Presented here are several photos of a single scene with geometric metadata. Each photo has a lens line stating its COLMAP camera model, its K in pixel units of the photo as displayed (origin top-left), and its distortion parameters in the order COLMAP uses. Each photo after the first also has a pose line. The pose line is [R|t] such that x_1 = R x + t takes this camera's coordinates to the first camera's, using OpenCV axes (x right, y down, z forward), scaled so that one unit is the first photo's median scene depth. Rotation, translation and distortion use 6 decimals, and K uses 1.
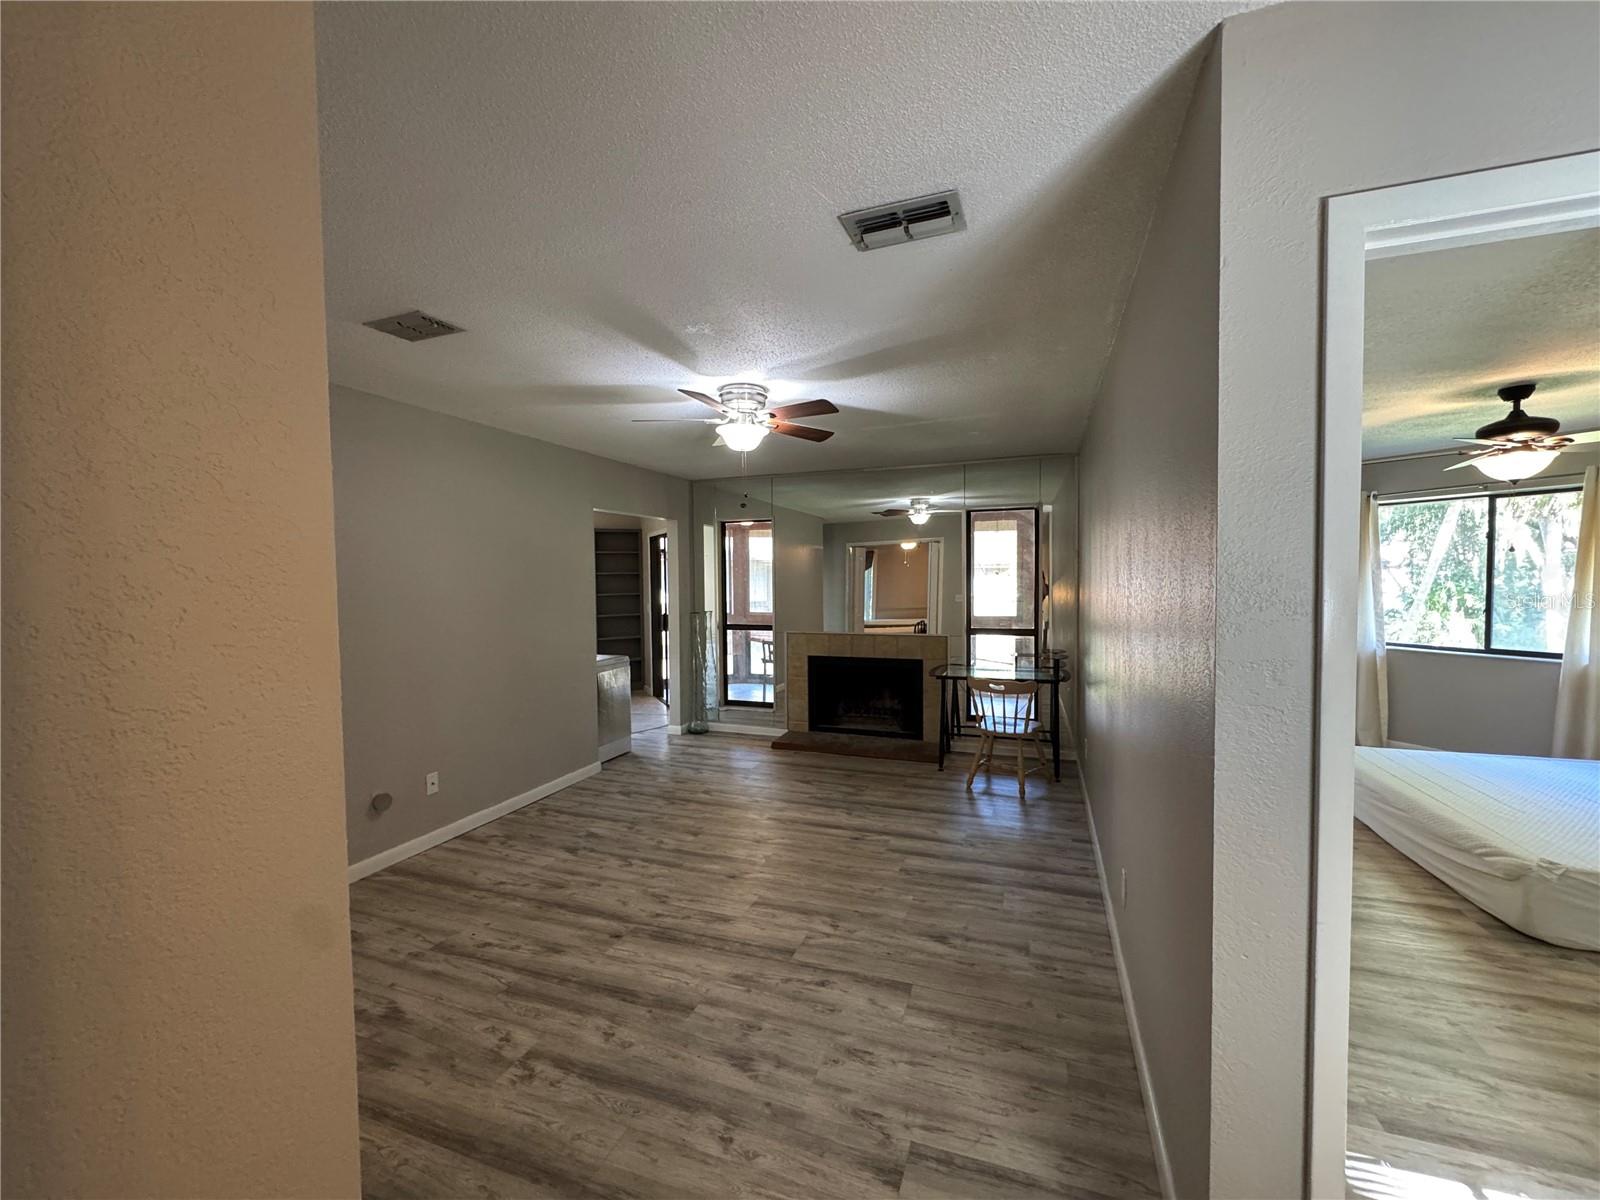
lens RADIAL K [[643.3, 0, 798.4], [0, 643.3, 603.3], [0, 0, 1]] dist [-0.001885, 0.000231]
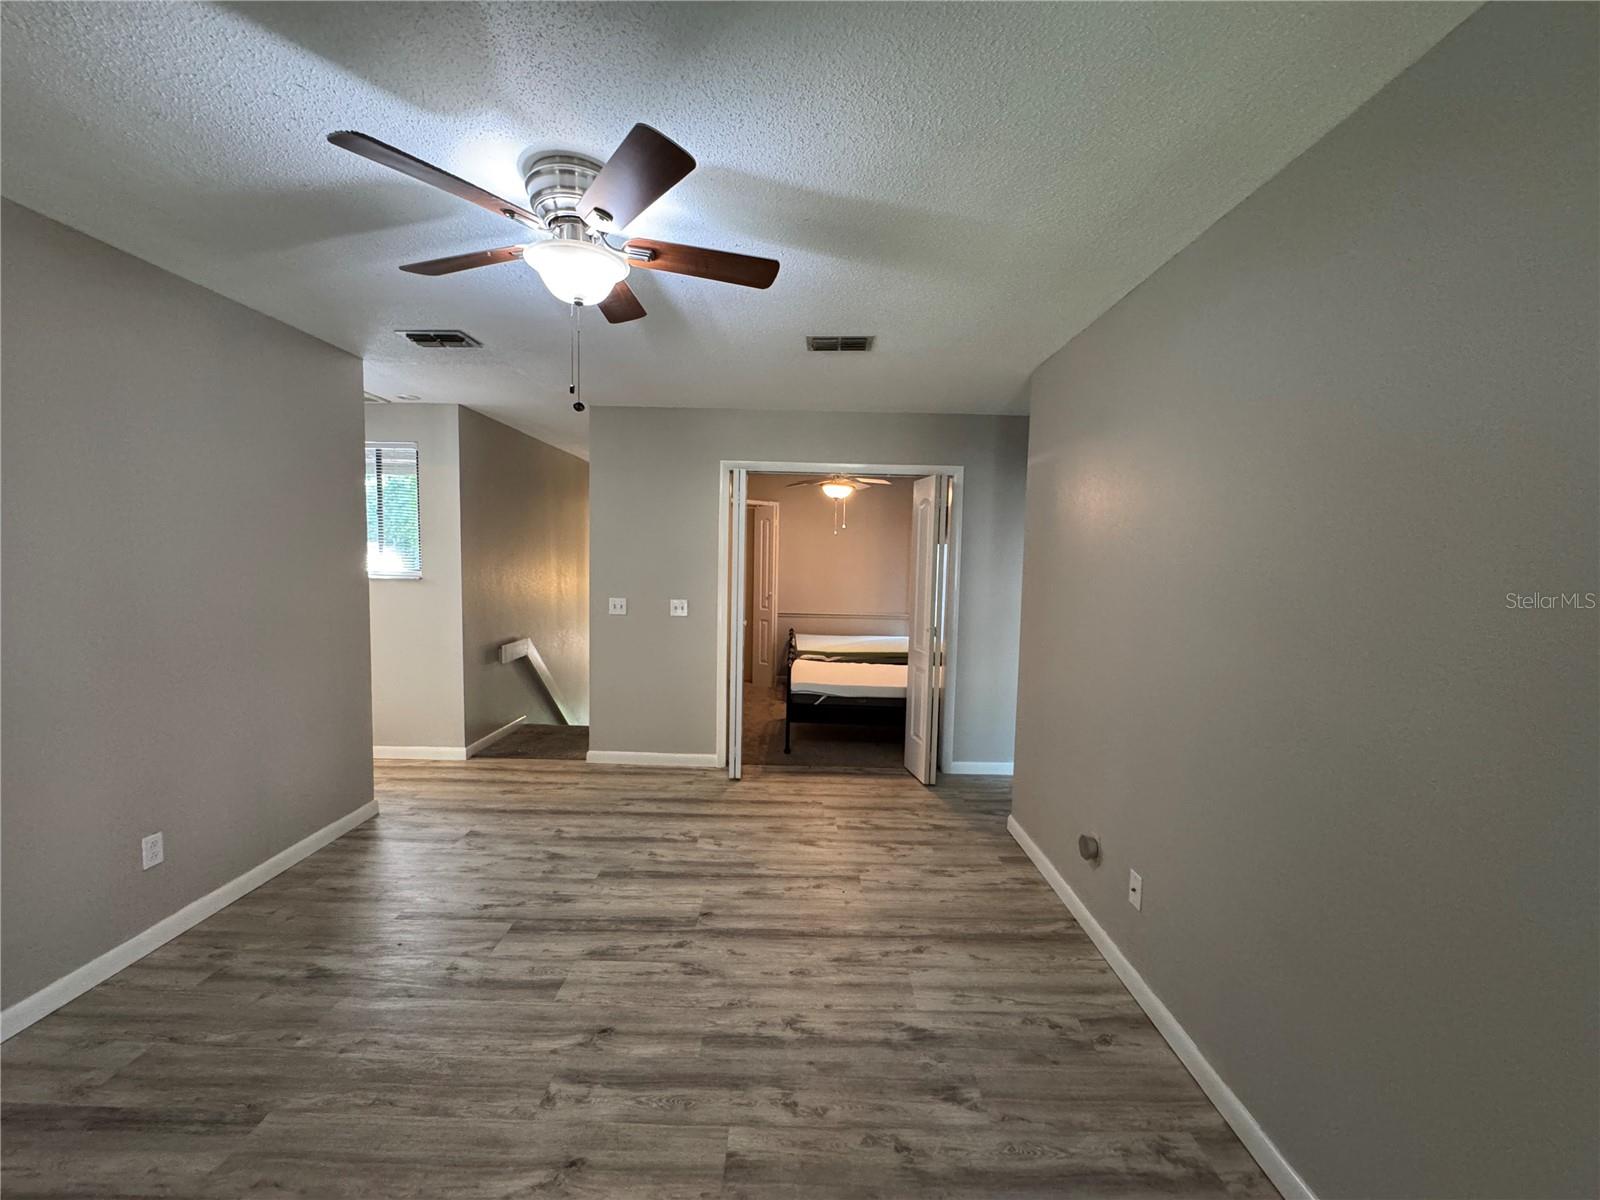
lens RADIAL K [[643.3, 0, 808.6], [0, 643.3, 595.3], [0, 0, 1]] dist [-0.001885, 0.000231]
pose [[-0.934697, 0.013511, -0.355189, -0.080063], [-0.024596, 0.994424, 0.102551, -0.066950], [0.354594, 0.104590, -0.929152, 1.779890]]
